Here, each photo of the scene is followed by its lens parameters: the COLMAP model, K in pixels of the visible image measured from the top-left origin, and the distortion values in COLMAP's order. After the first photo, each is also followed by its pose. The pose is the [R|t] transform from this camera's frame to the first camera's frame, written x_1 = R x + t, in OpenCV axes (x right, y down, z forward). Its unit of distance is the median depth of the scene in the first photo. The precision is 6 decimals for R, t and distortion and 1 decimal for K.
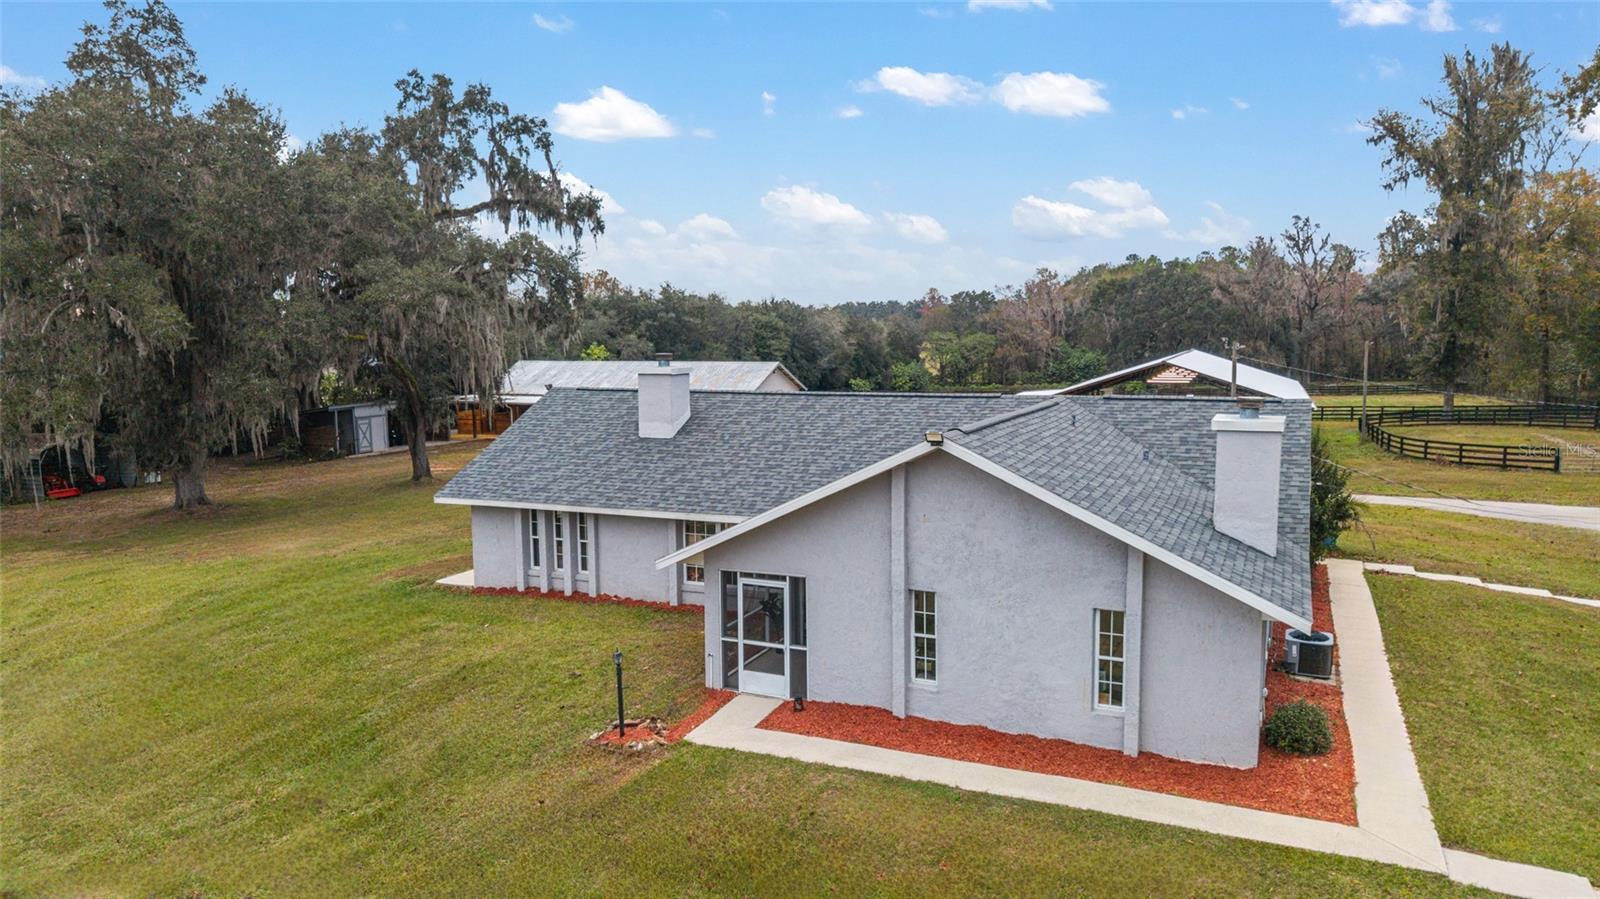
lens RADIAL K [[1050.3, 0, 798.3], [0, 1050.3, 463.7], [0, 0, 1]] dist [0.054716, -0.058587]
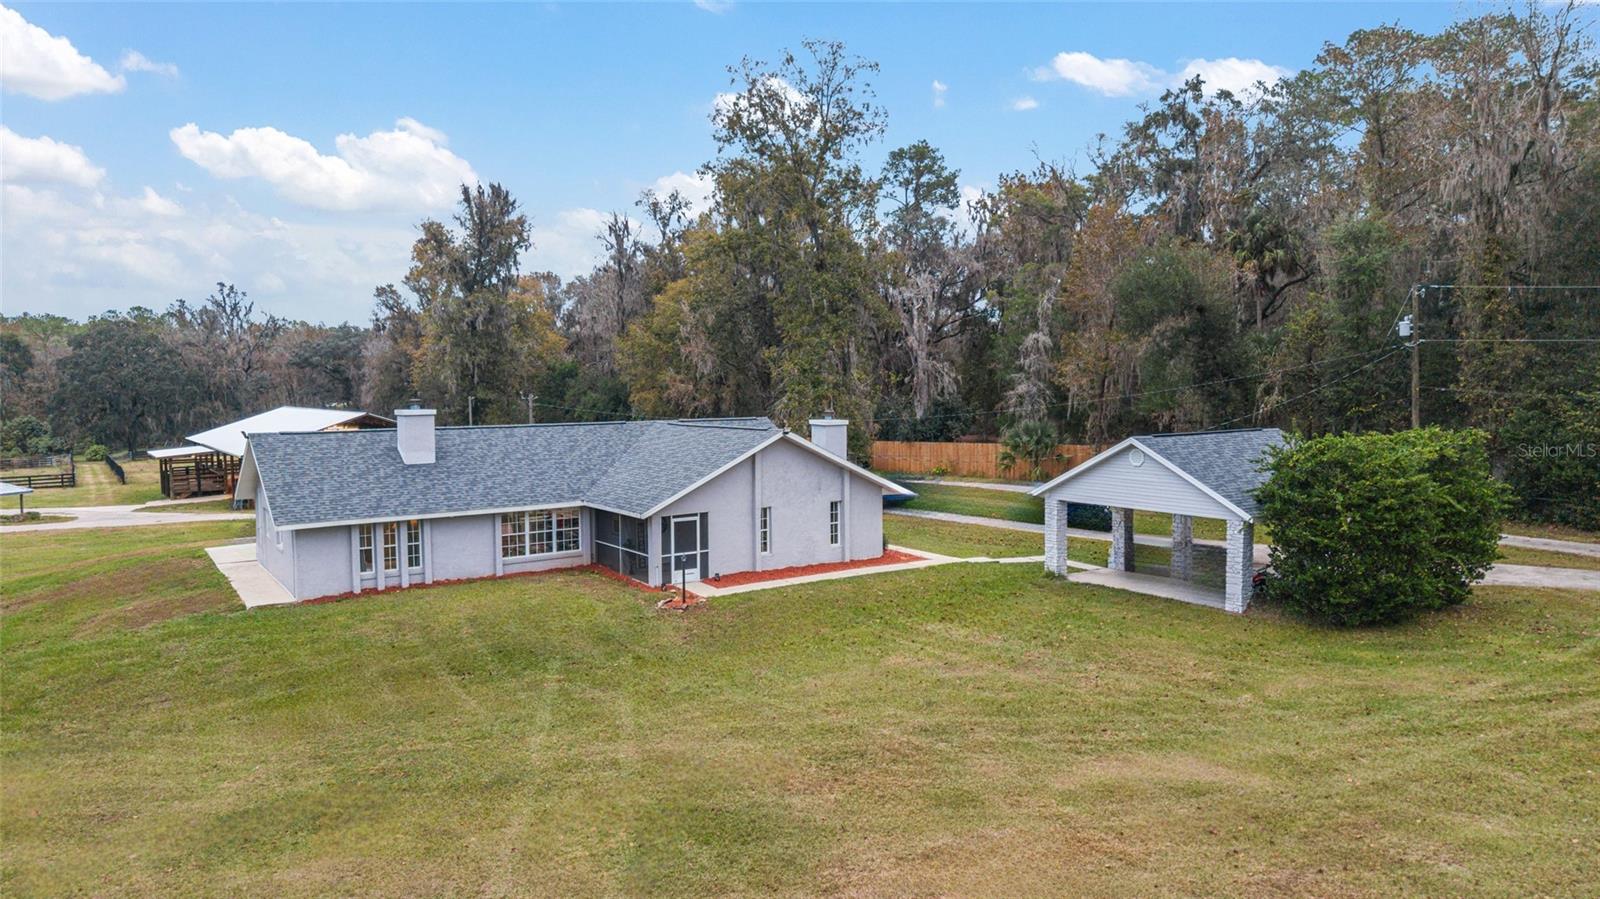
lens RADIAL K [[1051.2, 0, 793.6], [0, 1051.2, 456.9], [0, 0, 1]] dist [0.055541, -0.065003]
pose [[0.522958, -0.056658, 0.850473, -1.042098], [0.111666, 0.993743, -0.002461, 0.022520], [-0.845012, 0.096256, 0.526013, -0.087568]]
